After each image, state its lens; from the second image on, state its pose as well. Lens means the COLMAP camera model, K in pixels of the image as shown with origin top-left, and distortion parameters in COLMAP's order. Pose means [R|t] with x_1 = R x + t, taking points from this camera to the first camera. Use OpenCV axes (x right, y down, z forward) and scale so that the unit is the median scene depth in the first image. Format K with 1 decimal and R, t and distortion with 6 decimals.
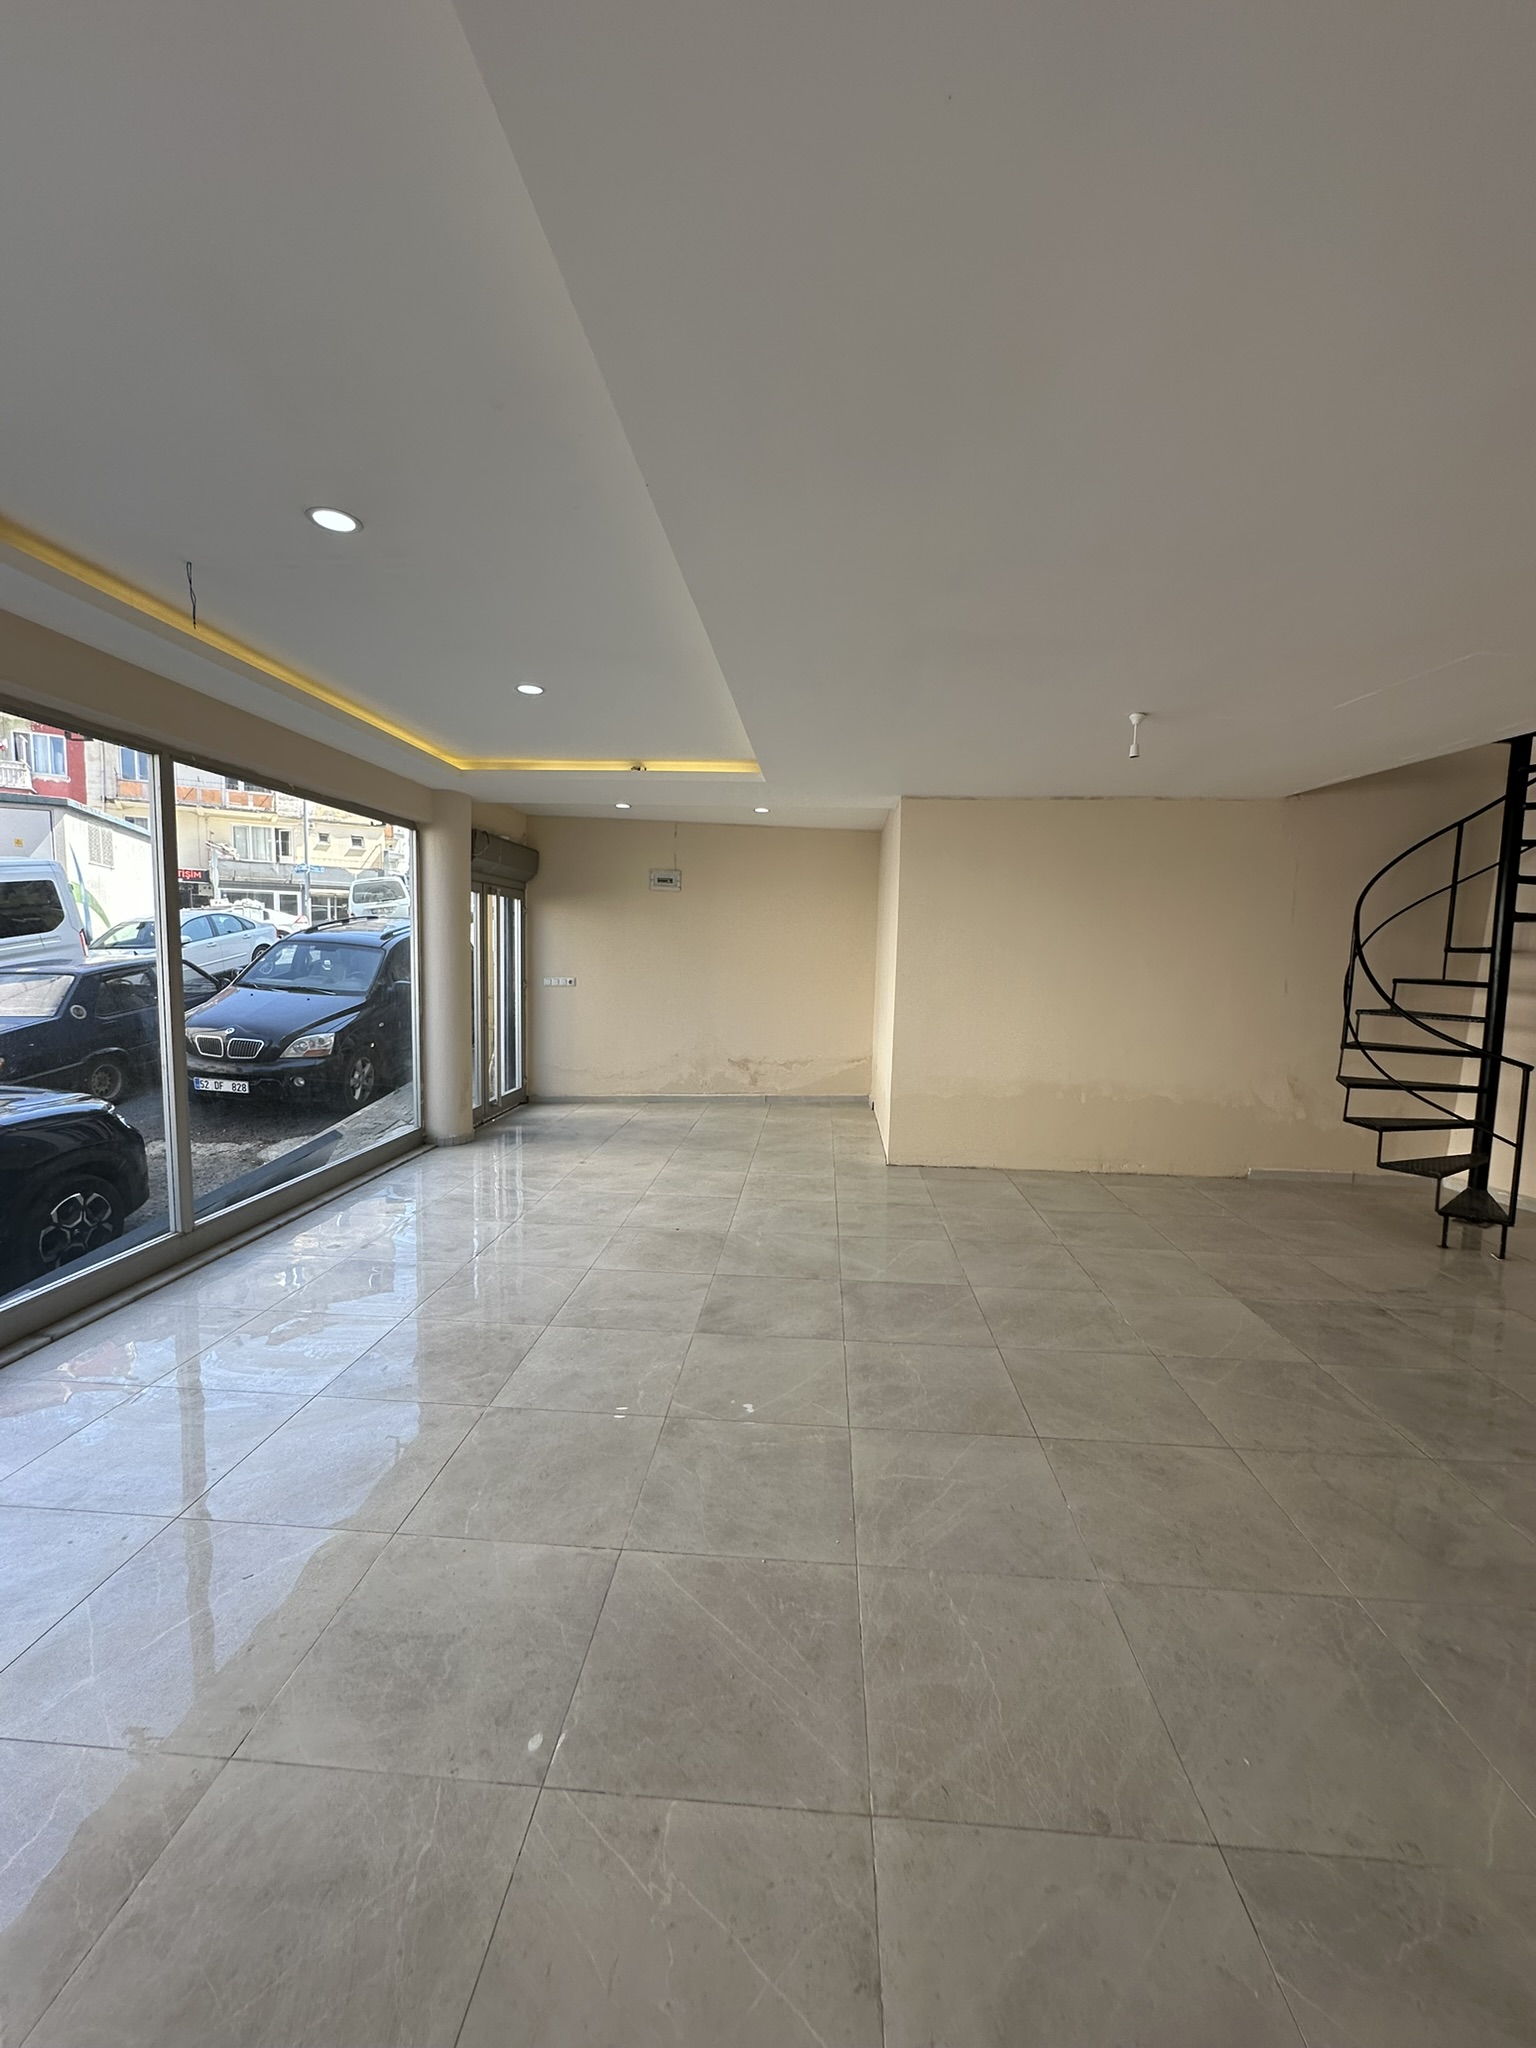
lens RADIAL K [[815.7, 0, 757.6], [0, 815.7, 1019.1], [0, 0, 1]] dist [-0.003788, 0.001072]
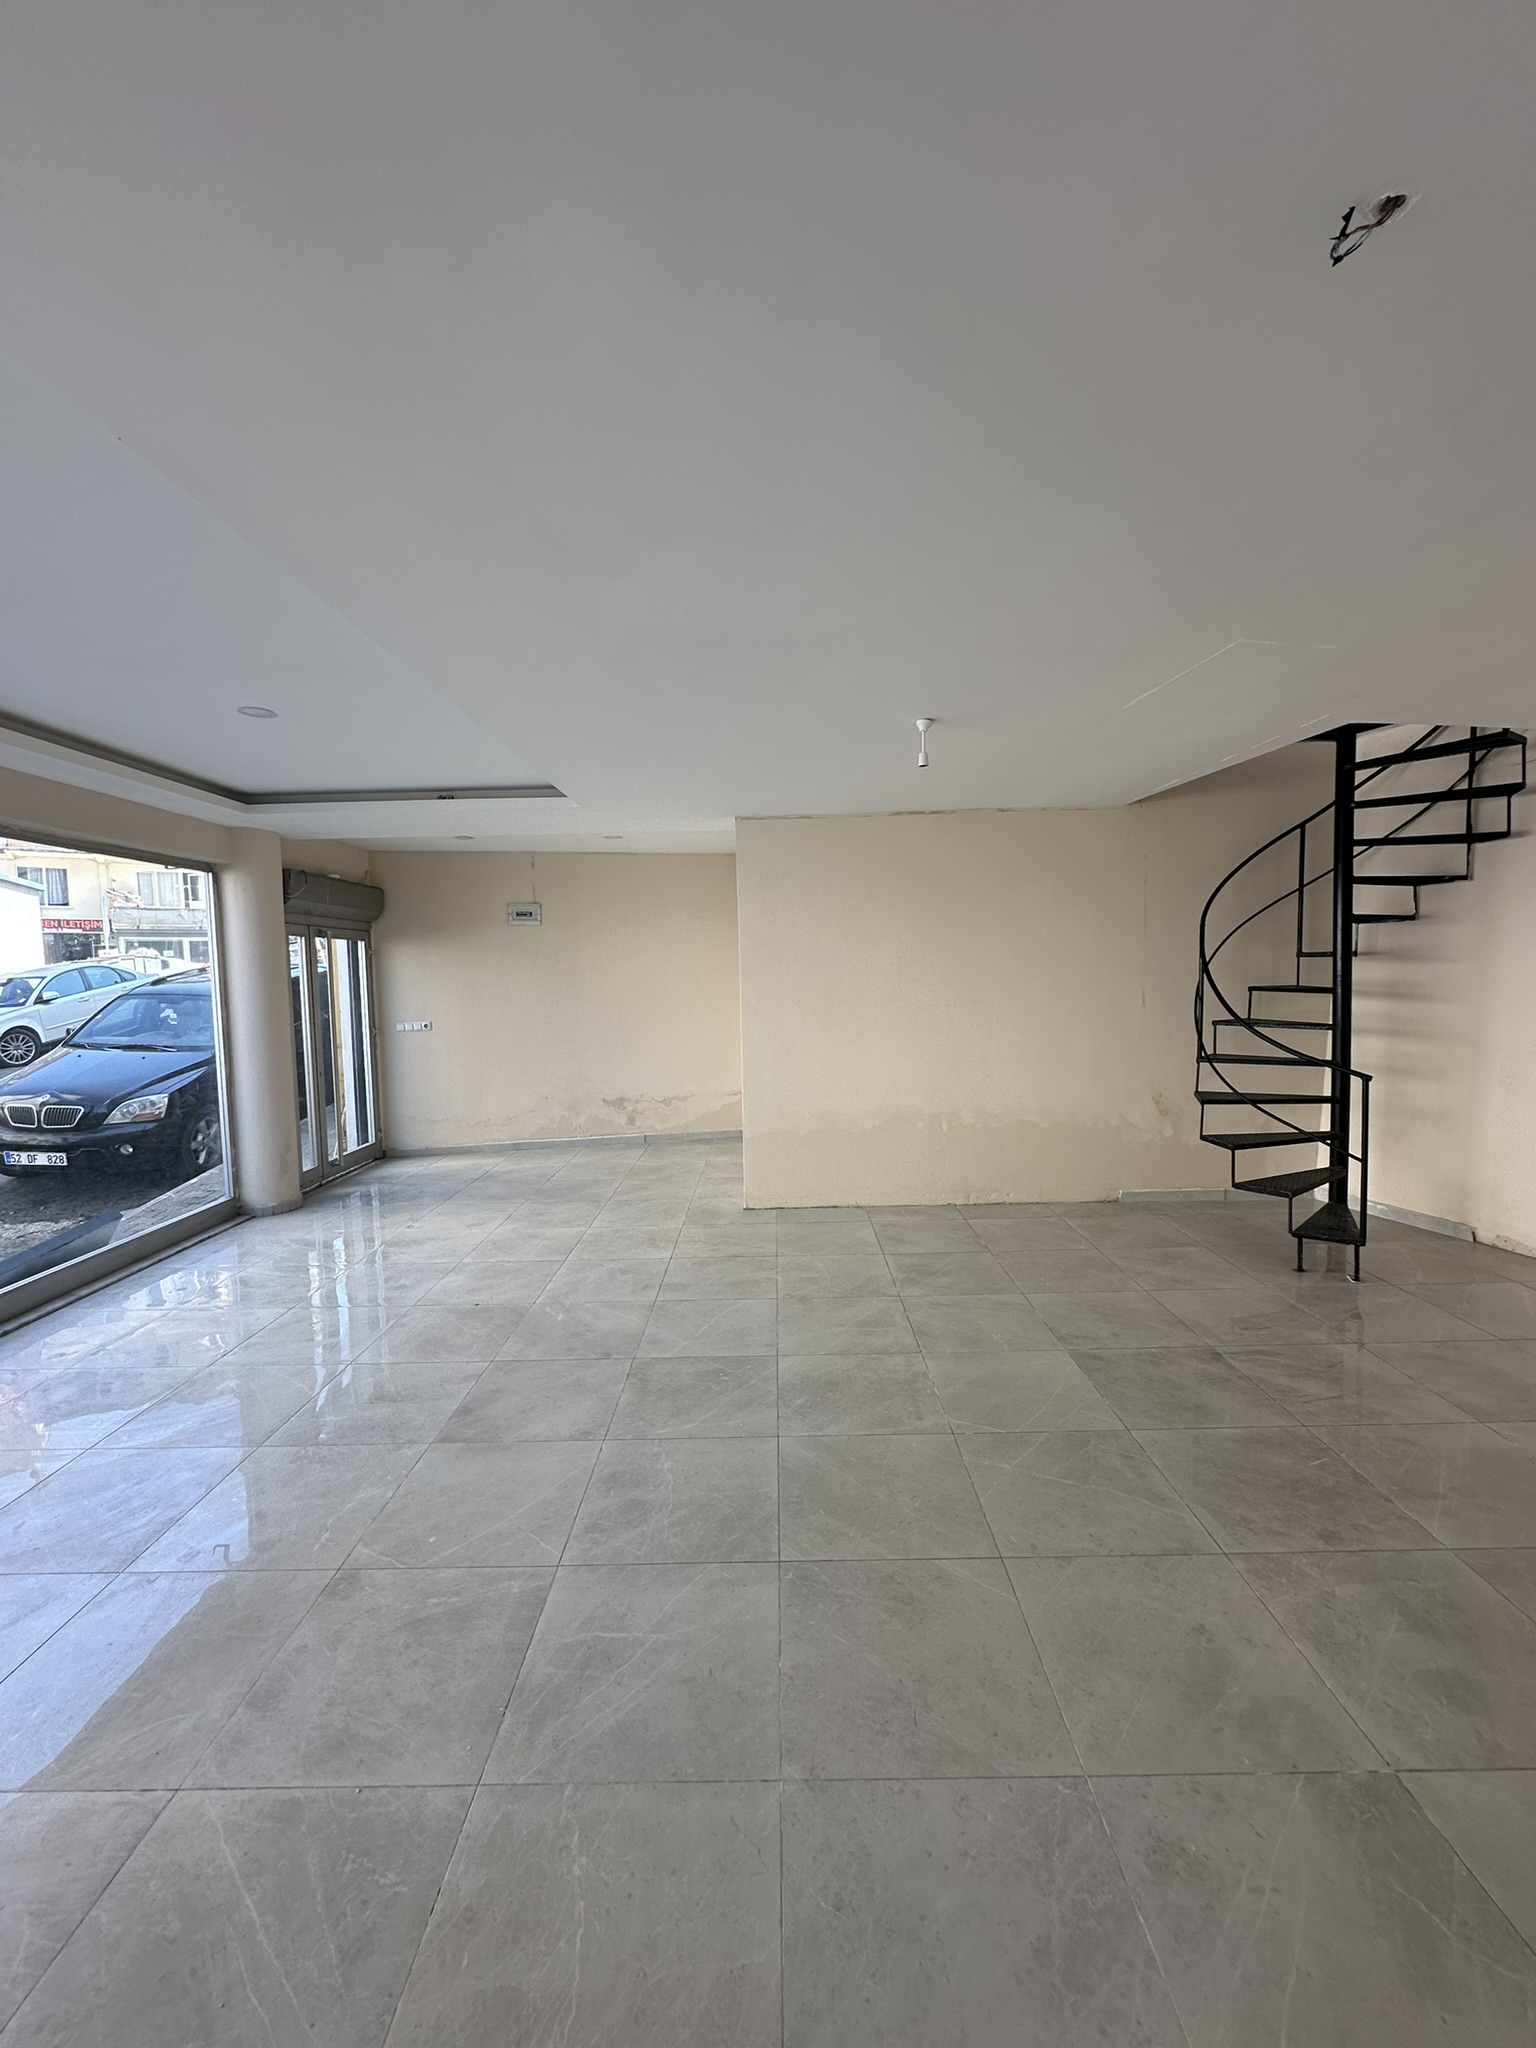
lens RADIAL K [[815.7, 0, 755.9], [0, 815.7, 1015.4], [0, 0, 1]] dist [-0.003788, 0.001072]
pose [[0.997416, -0.047506, 0.053895, 0.204604], [0.049287, 0.998265, -0.032216, -0.018180], [-0.052271, 0.034789, 0.998027, 0.093503]]
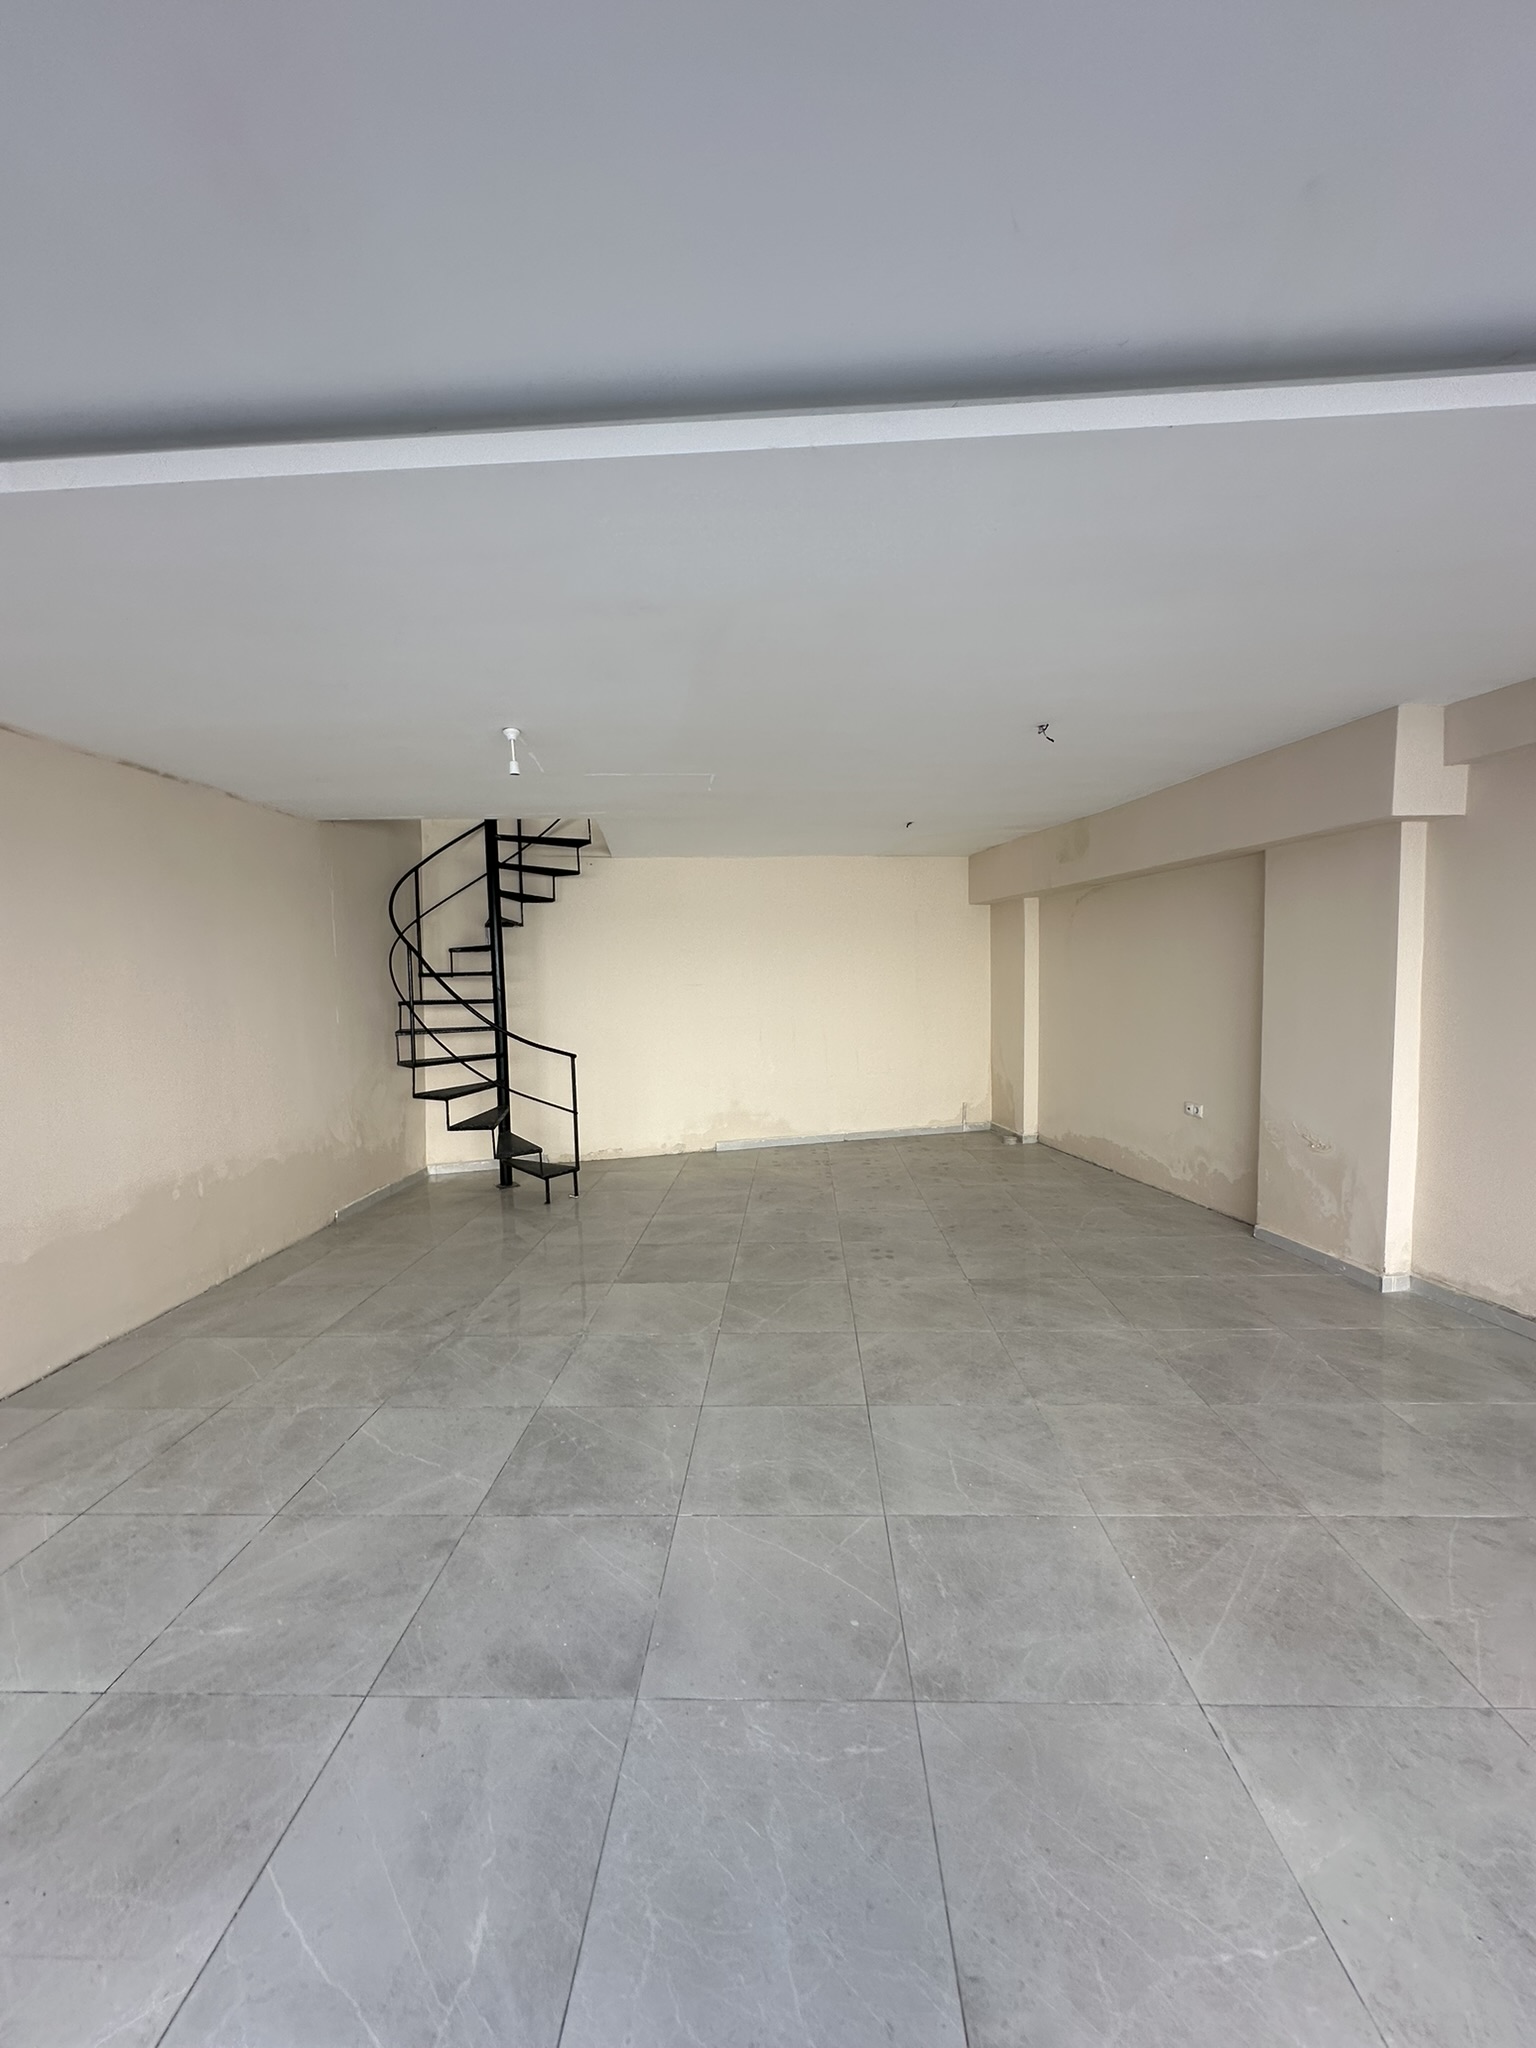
lens RADIAL K [[815.7, 0, 773.4], [0, 815.7, 1020.8], [0, 0, 1]] dist [-0.003788, 0.001072]
pose [[-0.035461, -0.077318, 0.996376, -0.500449], [0.109967, 0.990647, 0.080787, -0.081515], [-0.993302, 0.112433, -0.026627, 0.747263]]
